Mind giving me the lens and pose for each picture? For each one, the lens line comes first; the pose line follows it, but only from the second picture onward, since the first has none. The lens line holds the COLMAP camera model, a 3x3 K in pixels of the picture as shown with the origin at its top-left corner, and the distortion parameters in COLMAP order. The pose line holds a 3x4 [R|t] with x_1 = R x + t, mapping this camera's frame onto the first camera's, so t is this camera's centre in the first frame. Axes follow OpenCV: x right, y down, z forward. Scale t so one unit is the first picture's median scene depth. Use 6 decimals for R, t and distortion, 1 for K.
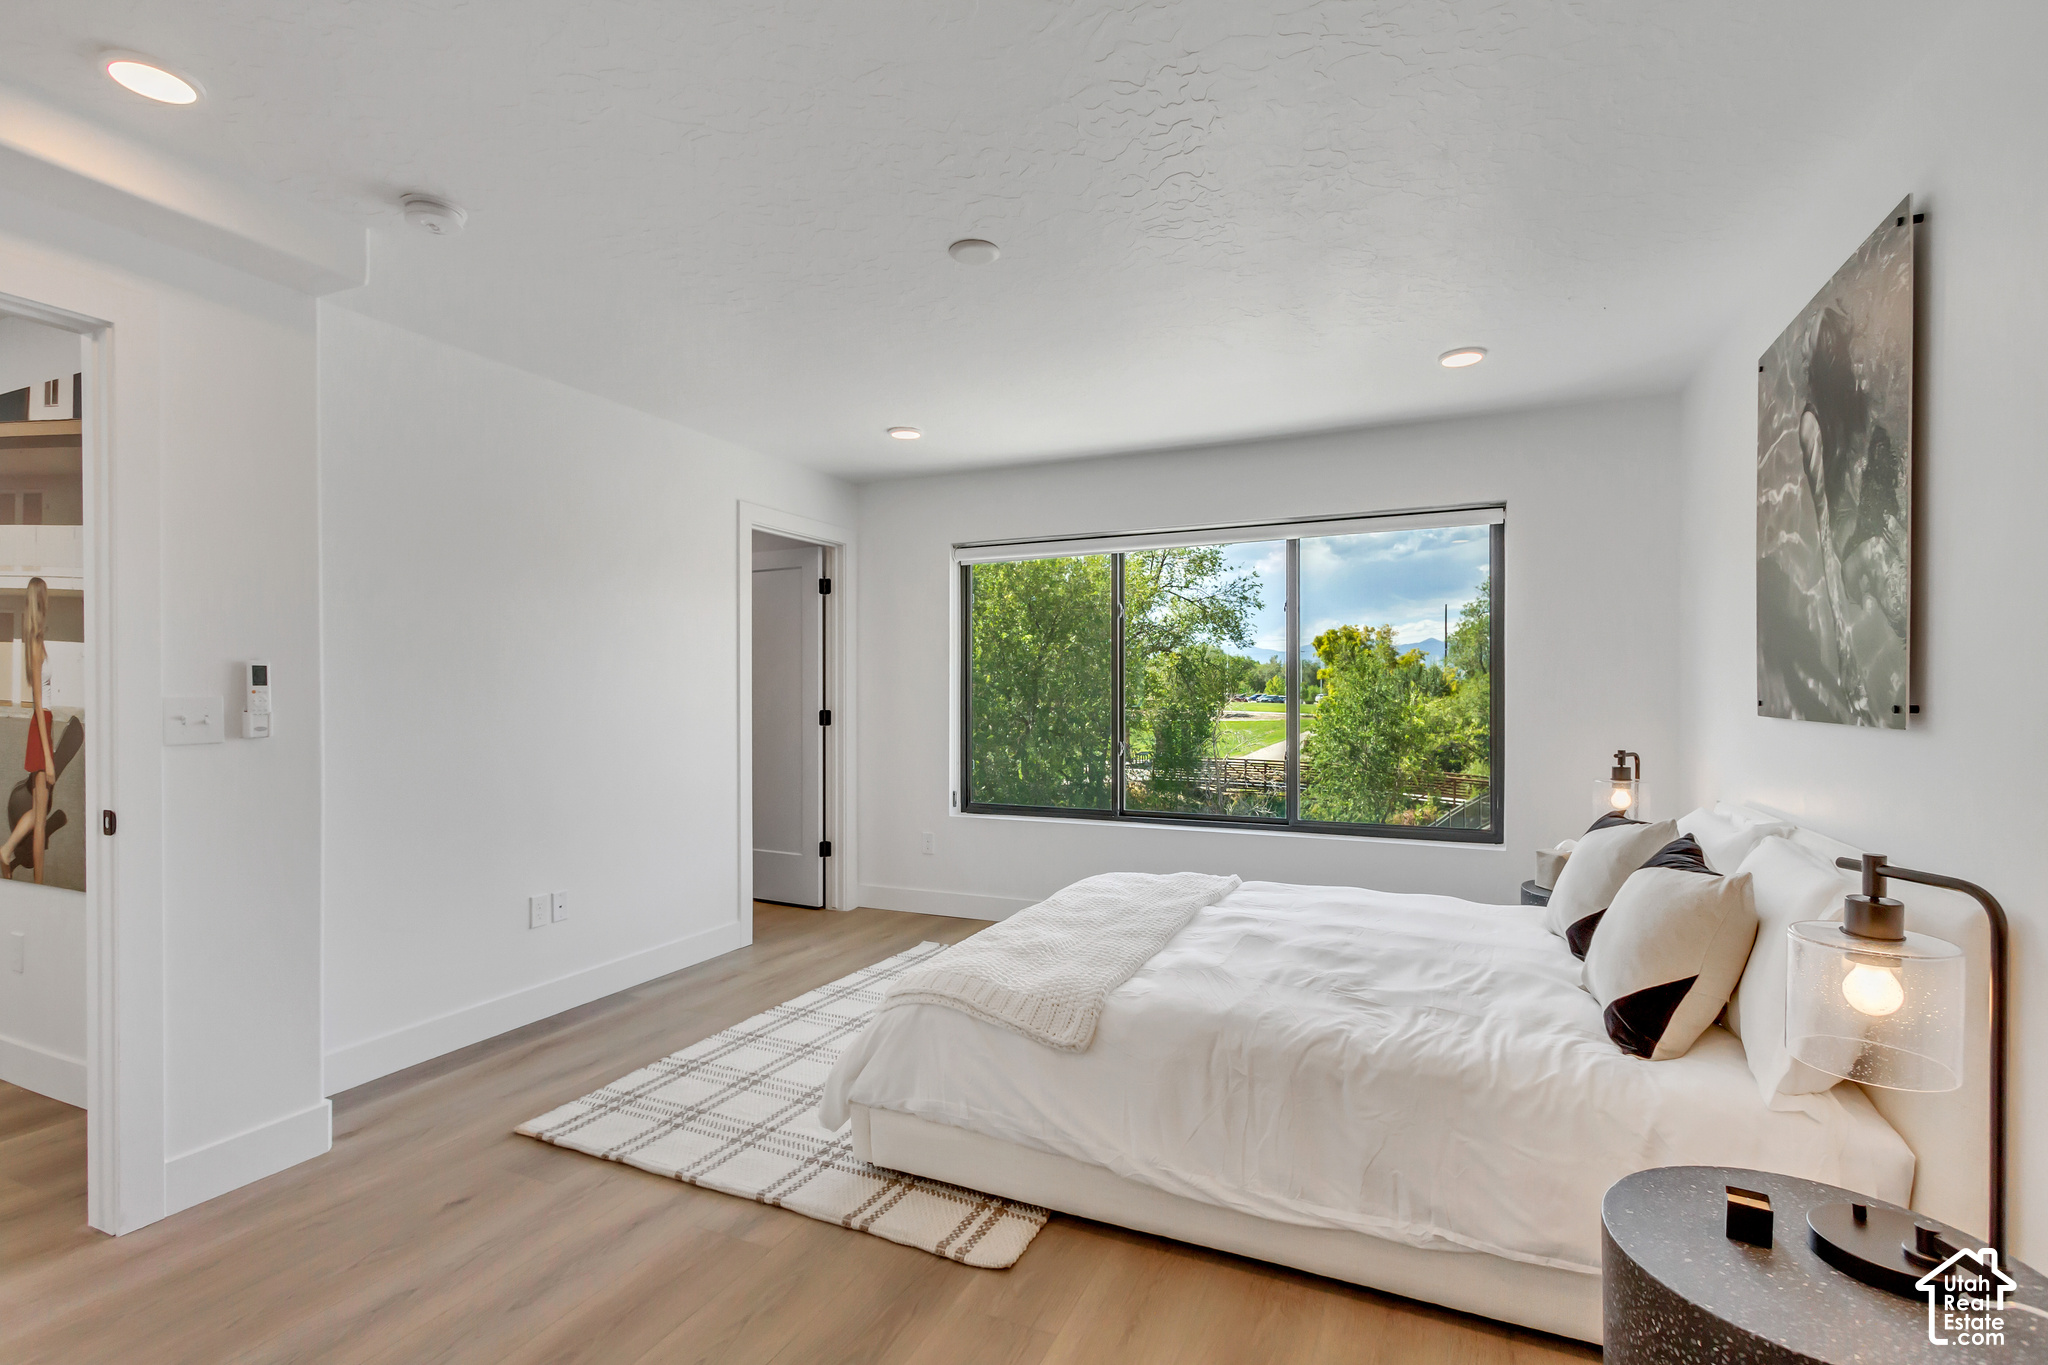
lens RADIAL K [[954.0, 0, 1015.7], [0, 954.0, 688.6], [0, 0, 1]] dist [0.002967, -0.001133]
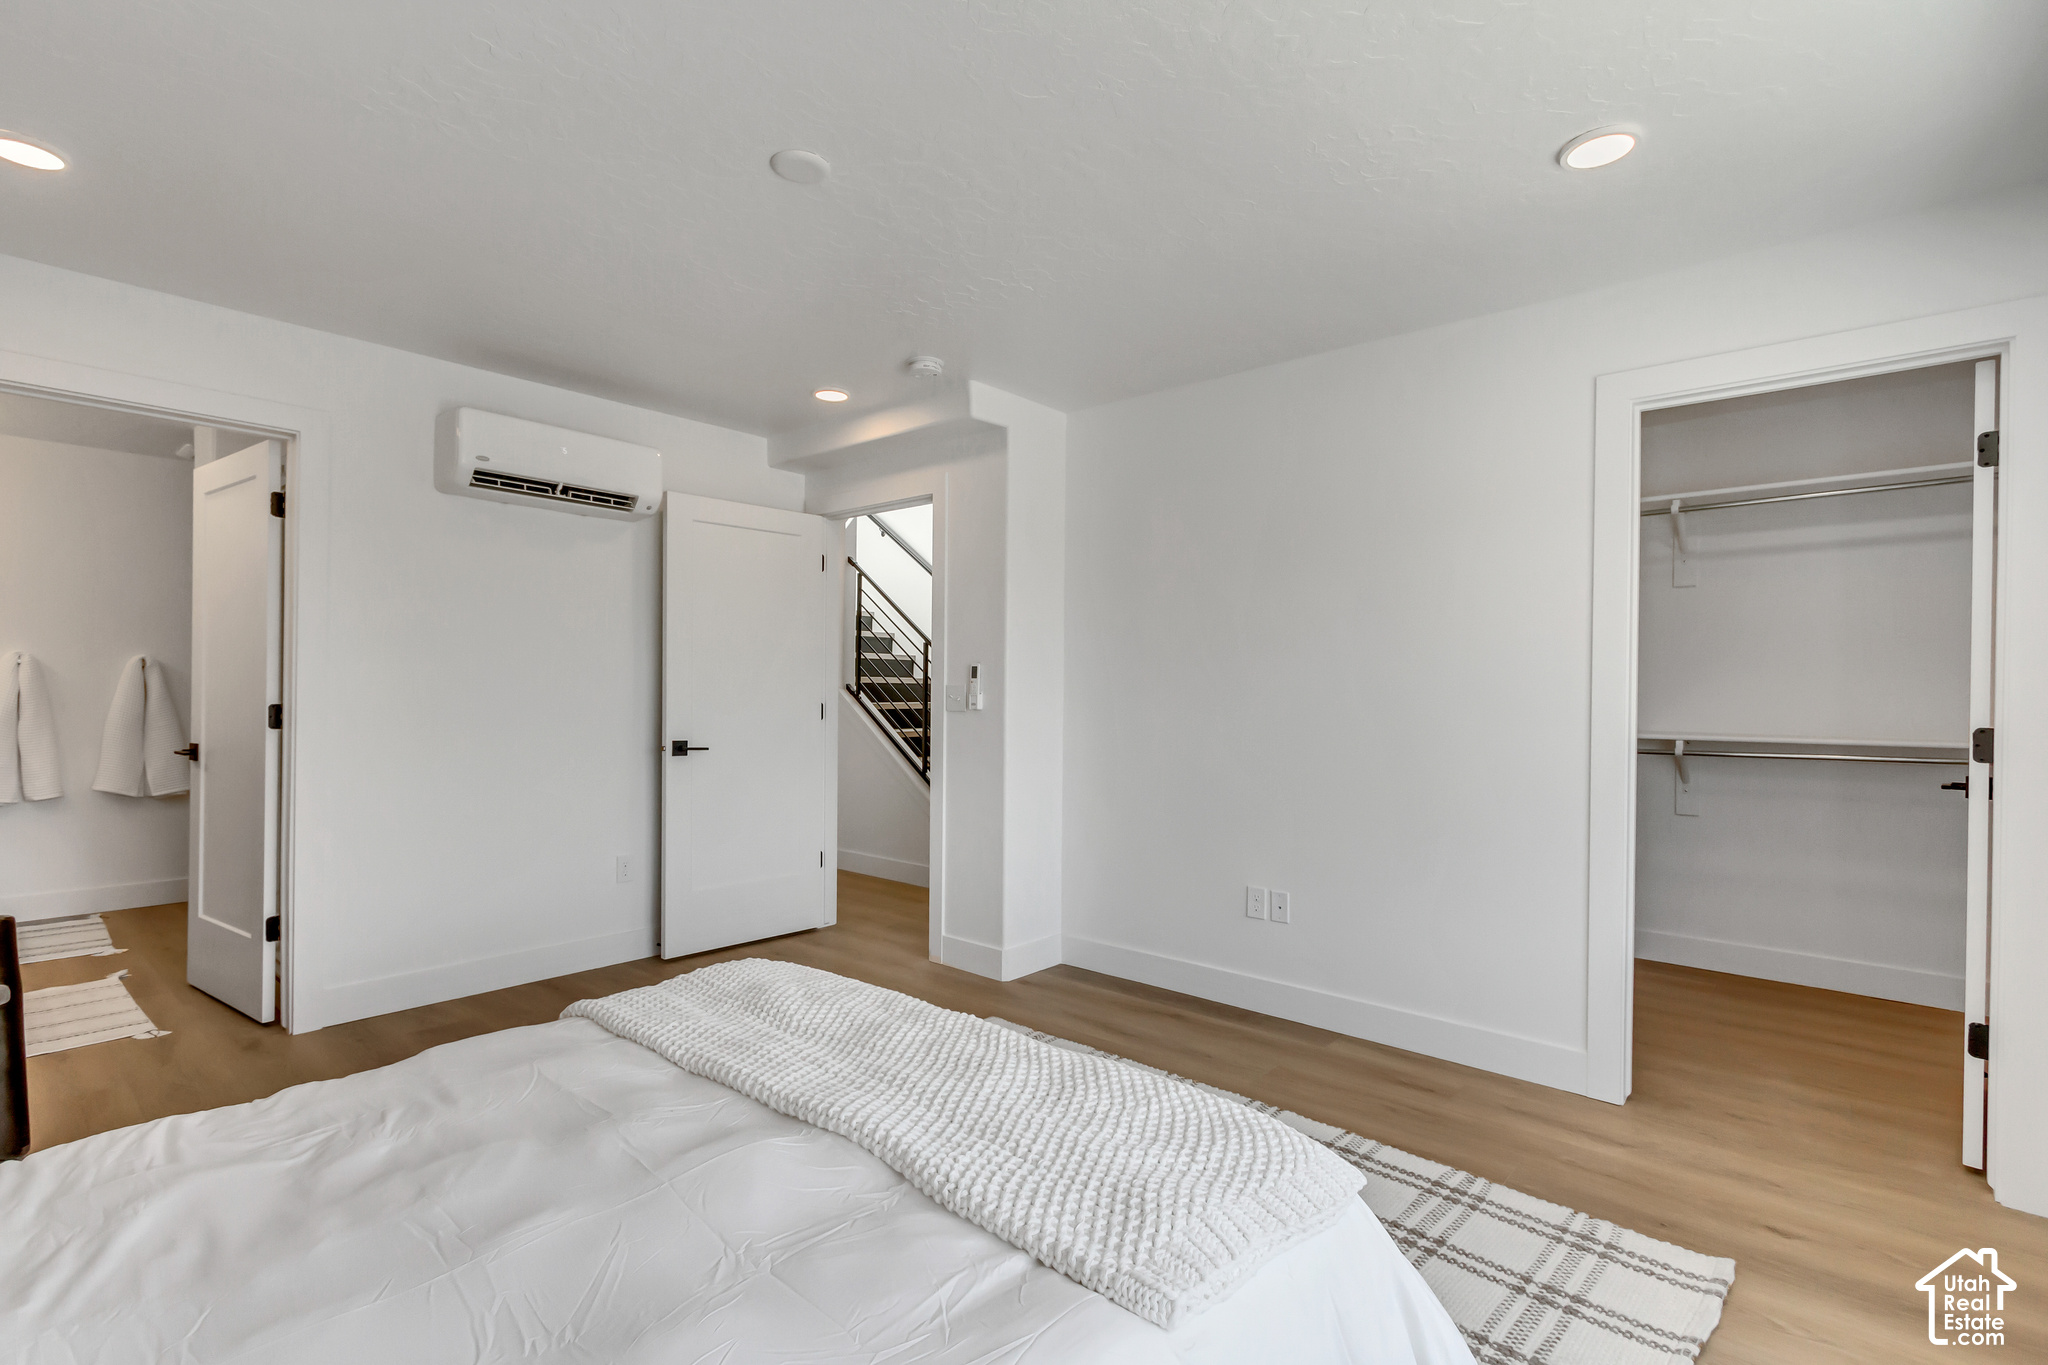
lens RADIAL K [[954.0, 0, 1015.7], [0, 954.0, 688.6], [0, 0, 1]] dist [0.002967, -0.001133]
pose [[-0.294208, -0.001259, -0.955740, 0.560951], [-0.003376, 0.999994, -0.000278, 0.011043], [0.955735, 0.003145, -0.294211, 1.115844]]
